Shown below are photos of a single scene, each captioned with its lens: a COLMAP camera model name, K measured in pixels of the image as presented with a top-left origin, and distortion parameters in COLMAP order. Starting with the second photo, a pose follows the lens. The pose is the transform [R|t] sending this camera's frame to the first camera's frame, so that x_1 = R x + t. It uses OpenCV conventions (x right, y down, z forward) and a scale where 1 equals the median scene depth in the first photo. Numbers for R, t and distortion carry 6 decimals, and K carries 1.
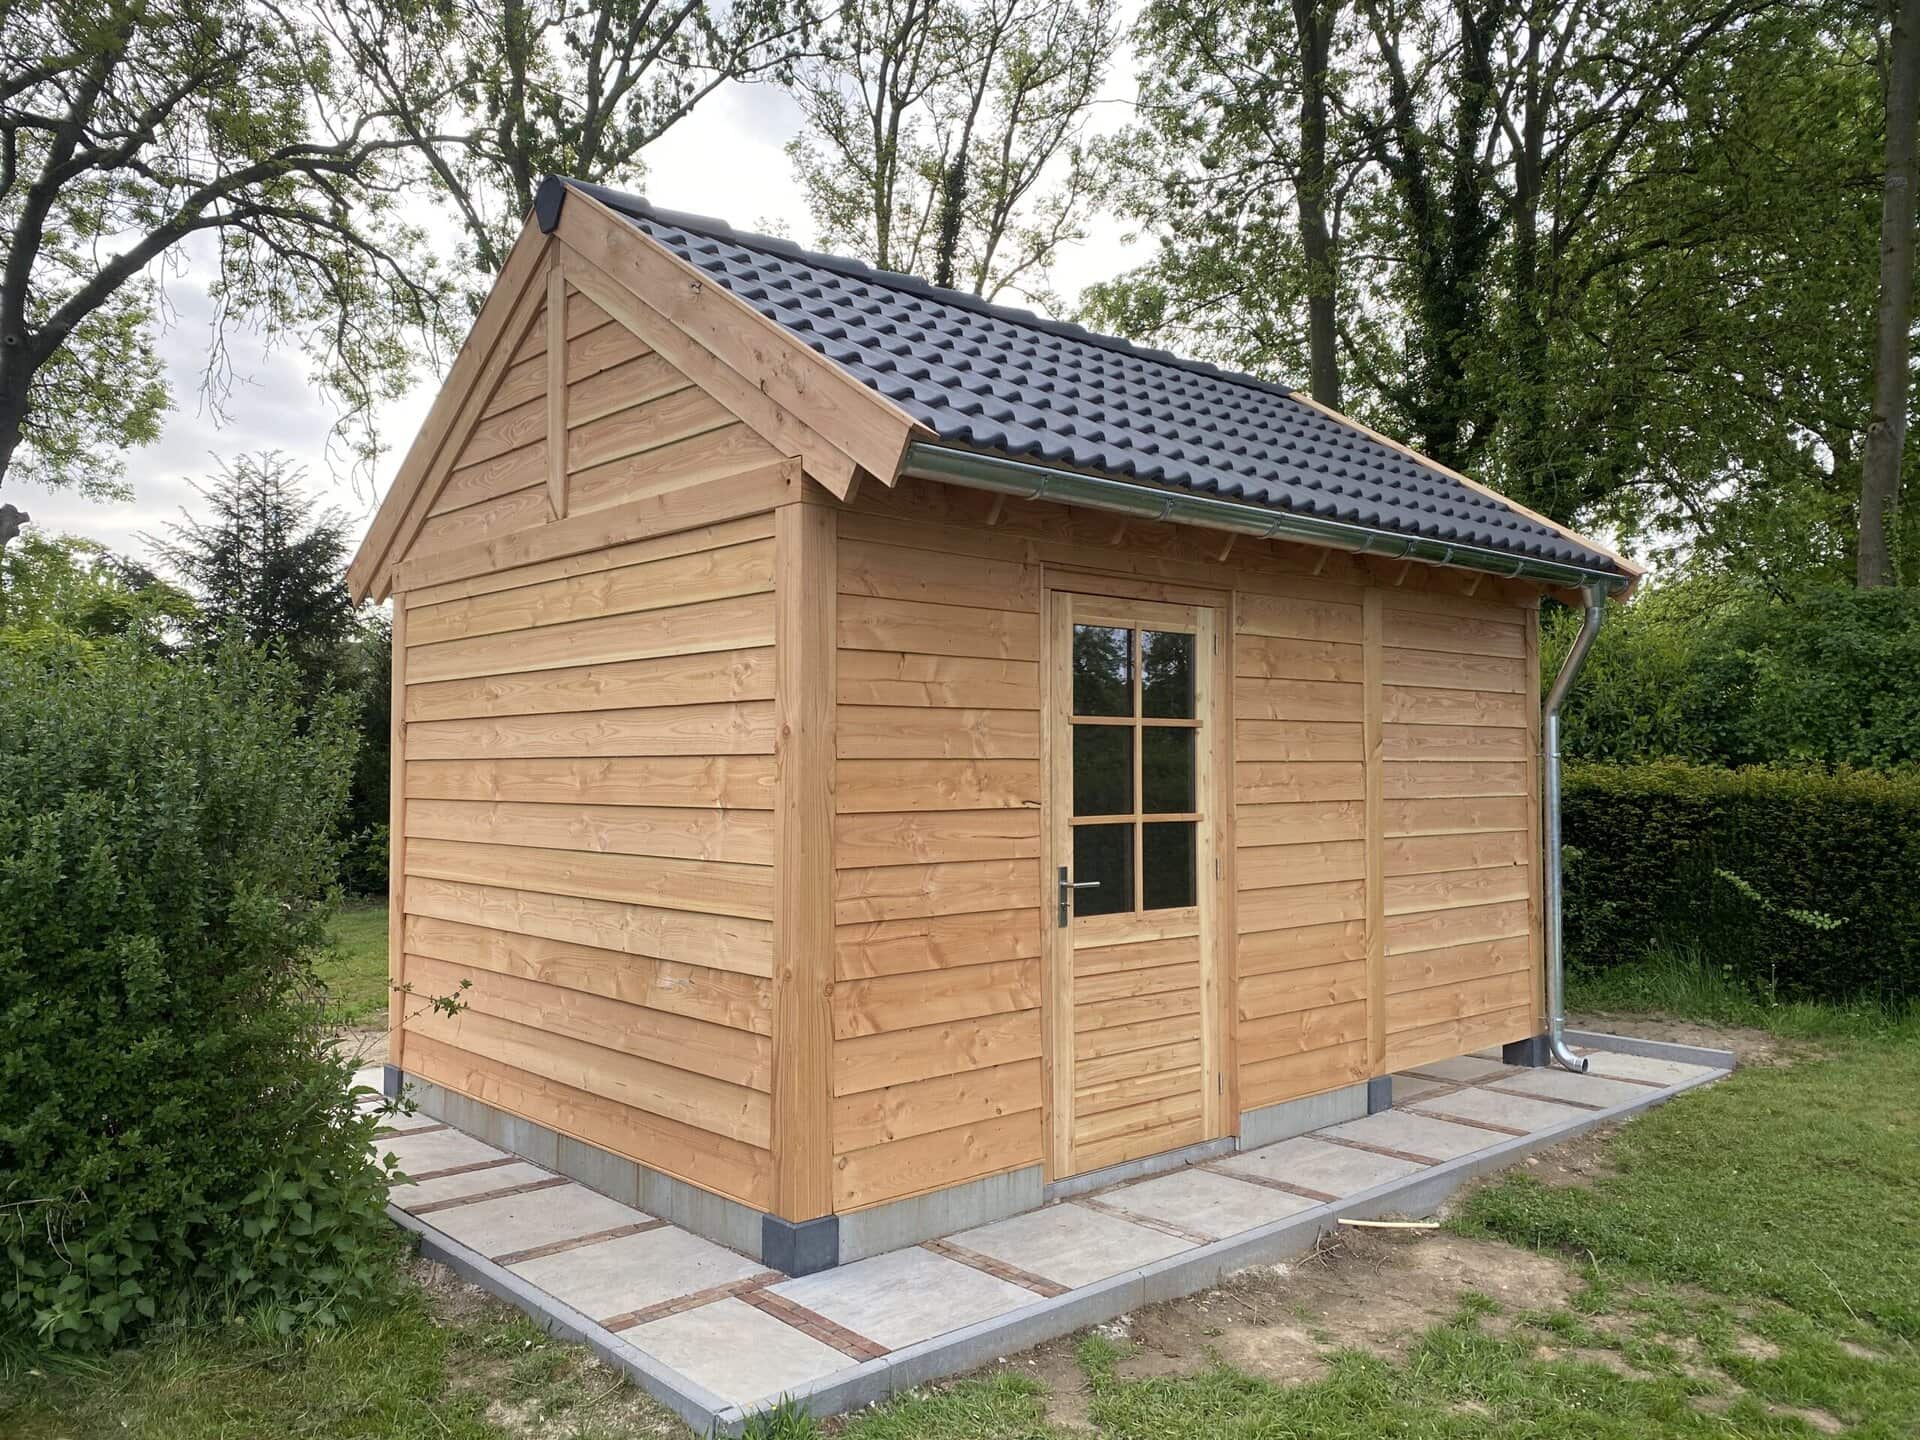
lens RADIAL K [[1453.1, 0, 948.5], [0, 1453.1, 705.7], [0, 0, 1]] dist [0.070935, -0.072505]
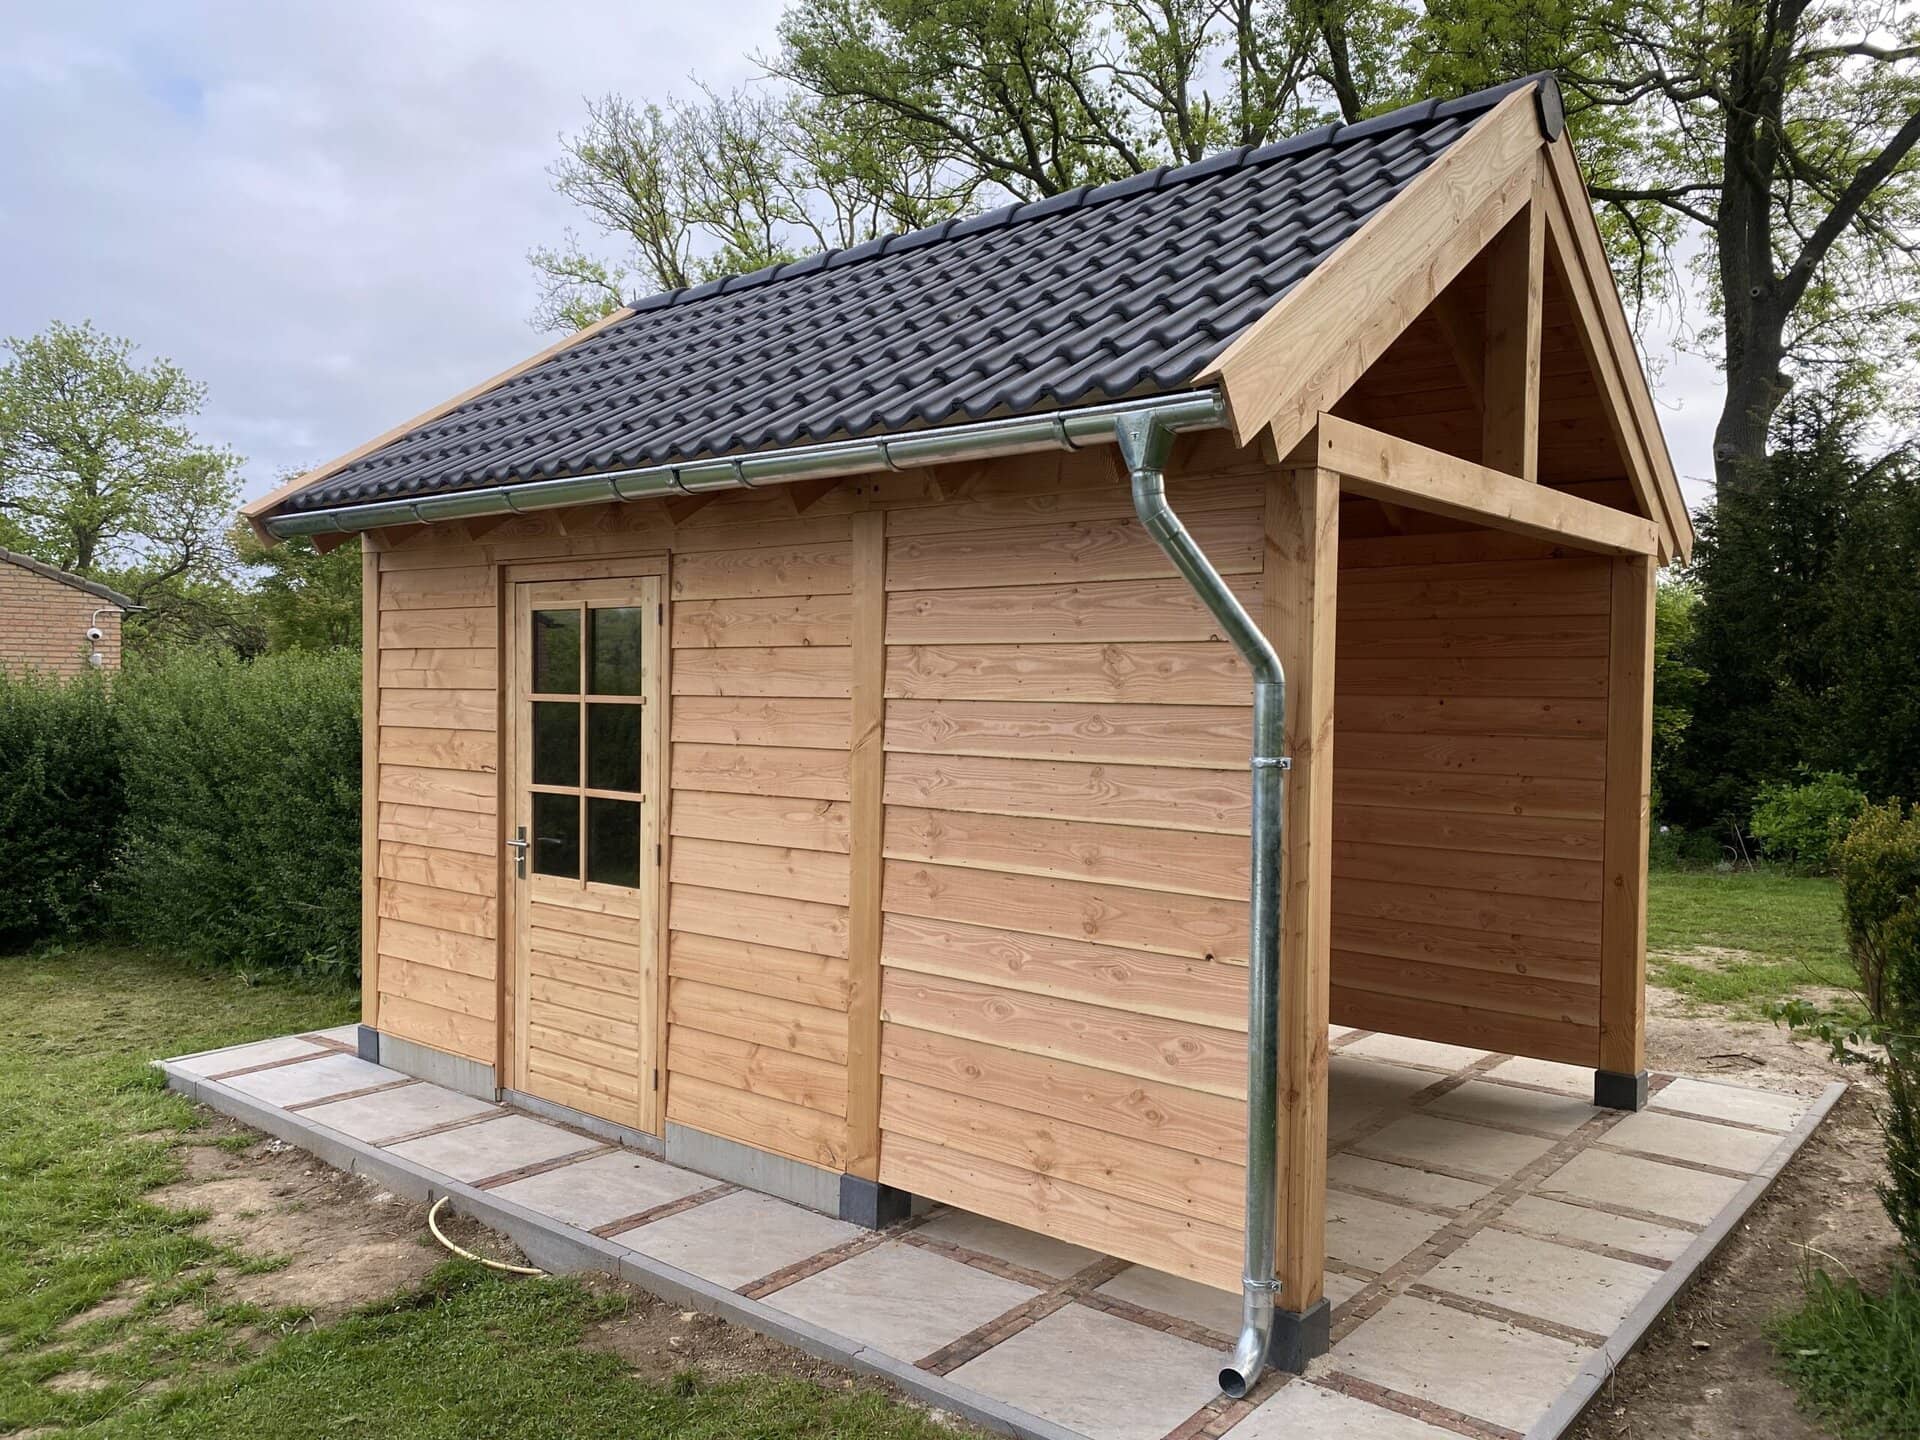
lens RADIAL K [[1453.1, 0, 945.9], [0, 1453.1, 729.1], [0, 0, 1]] dist [0.070935, -0.072505]
pose [[0.137594, 0.033250, -0.989930, 1.201086], [0.029860, 0.998843, 0.037700, 0.001055], [0.990039, -0.034746, 0.136442, 1.120244]]
